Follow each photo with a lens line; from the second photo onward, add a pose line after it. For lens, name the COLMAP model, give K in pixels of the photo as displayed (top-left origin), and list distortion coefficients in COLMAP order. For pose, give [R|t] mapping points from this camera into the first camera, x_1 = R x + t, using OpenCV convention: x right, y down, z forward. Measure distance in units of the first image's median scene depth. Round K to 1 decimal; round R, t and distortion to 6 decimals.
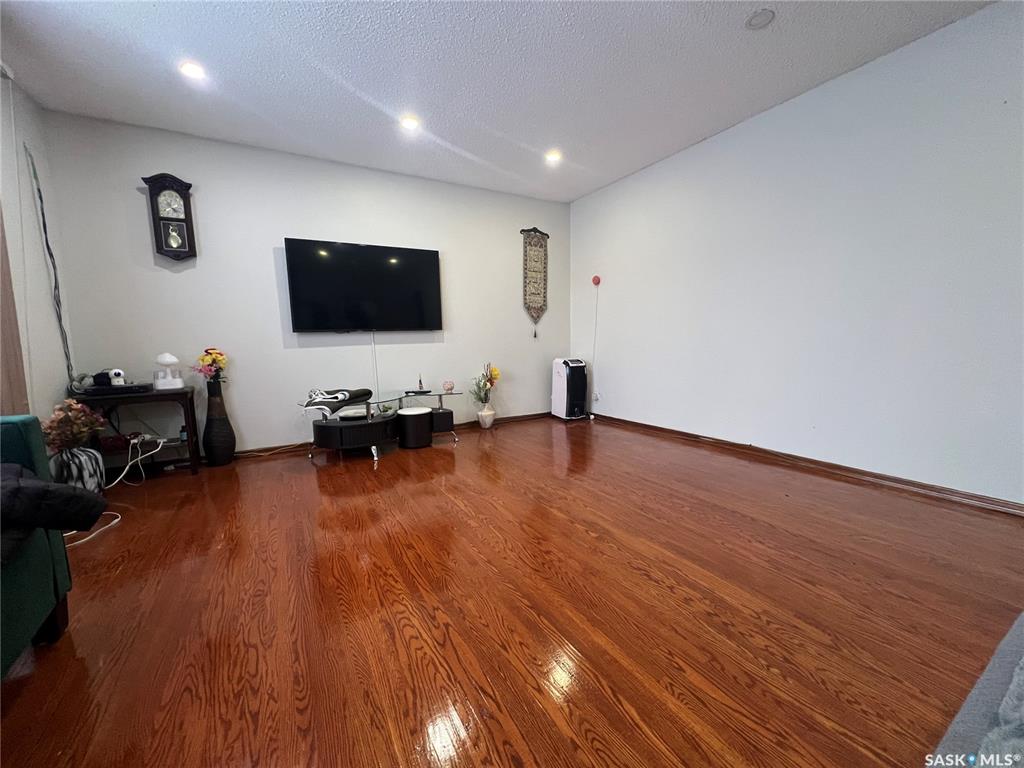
lens RADIAL K [[409.3, 0, 512.0], [0, 409.3, 384.0], [0, 0, 1]] dist [-0.001952, -0.000211]
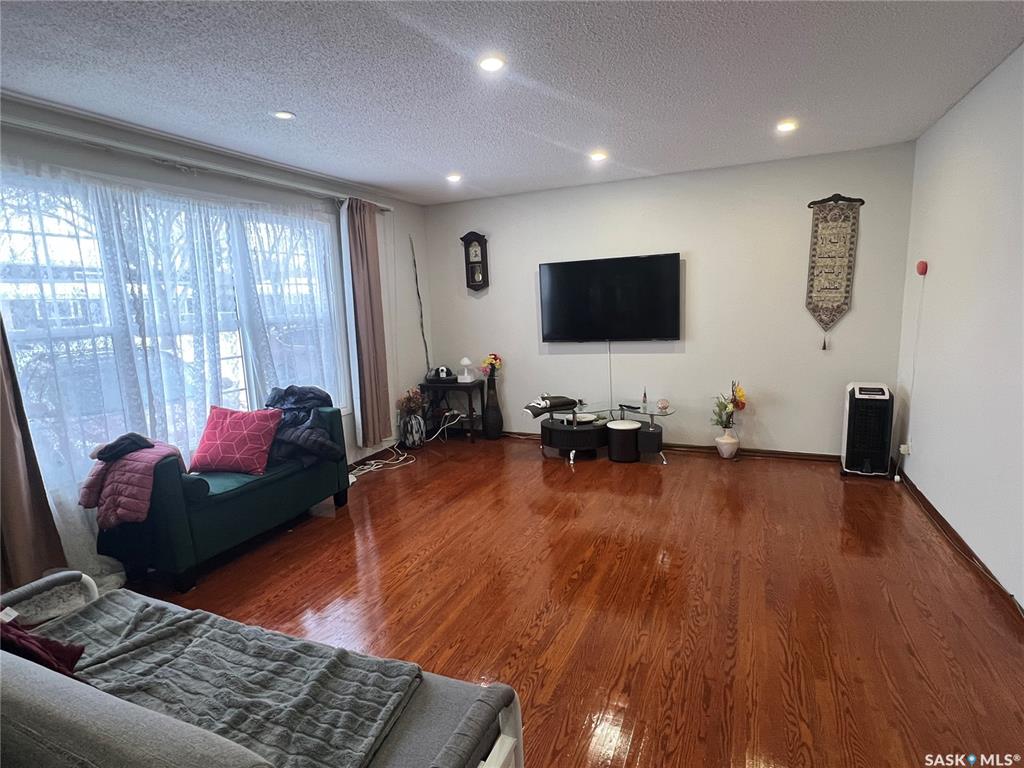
lens RADIAL K [[529.4, 0, 512.0], [0, 529.4, 384.0], [0, 0, 1]] dist [0.001694, -0.000203]
pose [[0.589905, 0.119390, -0.798597, 0.629802], [-0.060538, 0.992765, 0.103700, -0.152883], [0.805200, -0.012827, 0.592865, 0.010942]]
